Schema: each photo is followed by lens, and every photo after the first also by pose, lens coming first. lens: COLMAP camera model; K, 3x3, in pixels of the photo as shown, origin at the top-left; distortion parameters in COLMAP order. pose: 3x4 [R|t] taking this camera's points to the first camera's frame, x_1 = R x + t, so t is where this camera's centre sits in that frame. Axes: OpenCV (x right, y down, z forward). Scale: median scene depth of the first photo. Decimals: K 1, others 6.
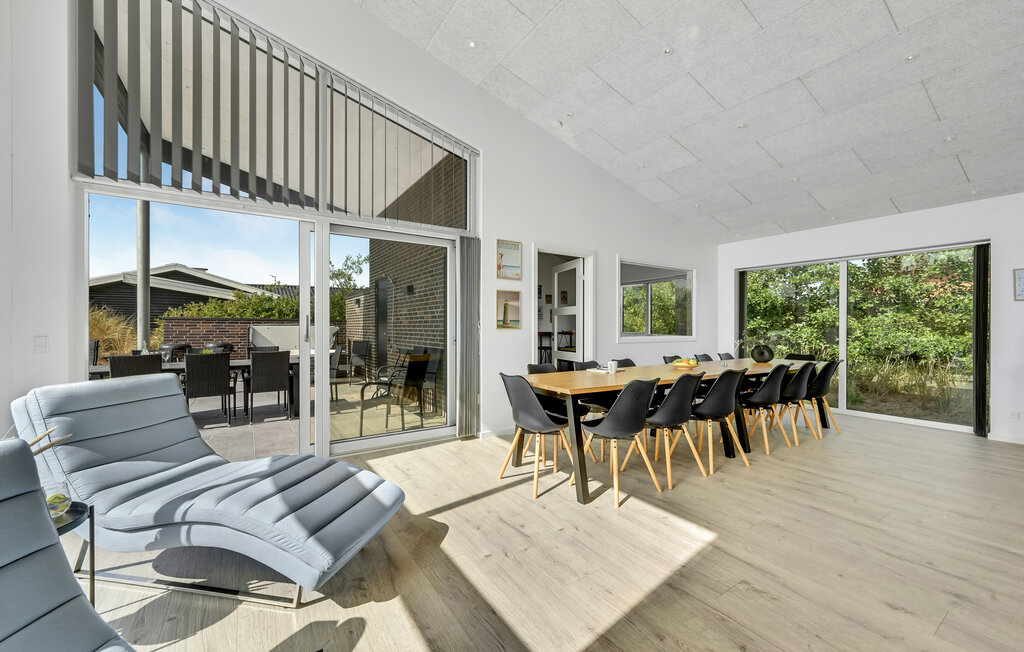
lens RADIAL K [[405.7, 0, 512.0], [0, 405.7, 326.0], [0, 0, 1]] dist [0.000913, 0.000054]
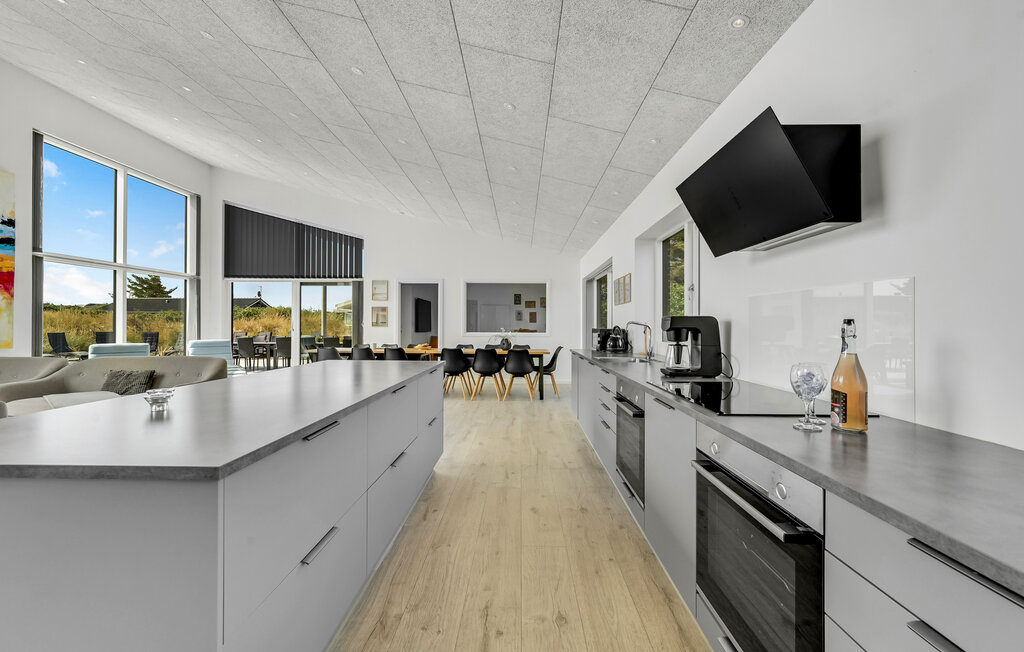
lens RADIAL K [[411.9, 0, 512.0], [0, 411.9, 326.0], [0, 0, 1]] dist [0.001390, 0.000379]
pose [[0.815862, 0.001561, -0.578245, 1.586825], [0.000686, 0.999993, 0.003669, -0.002975], [0.578247, -0.003390, 0.815855, -0.209232]]
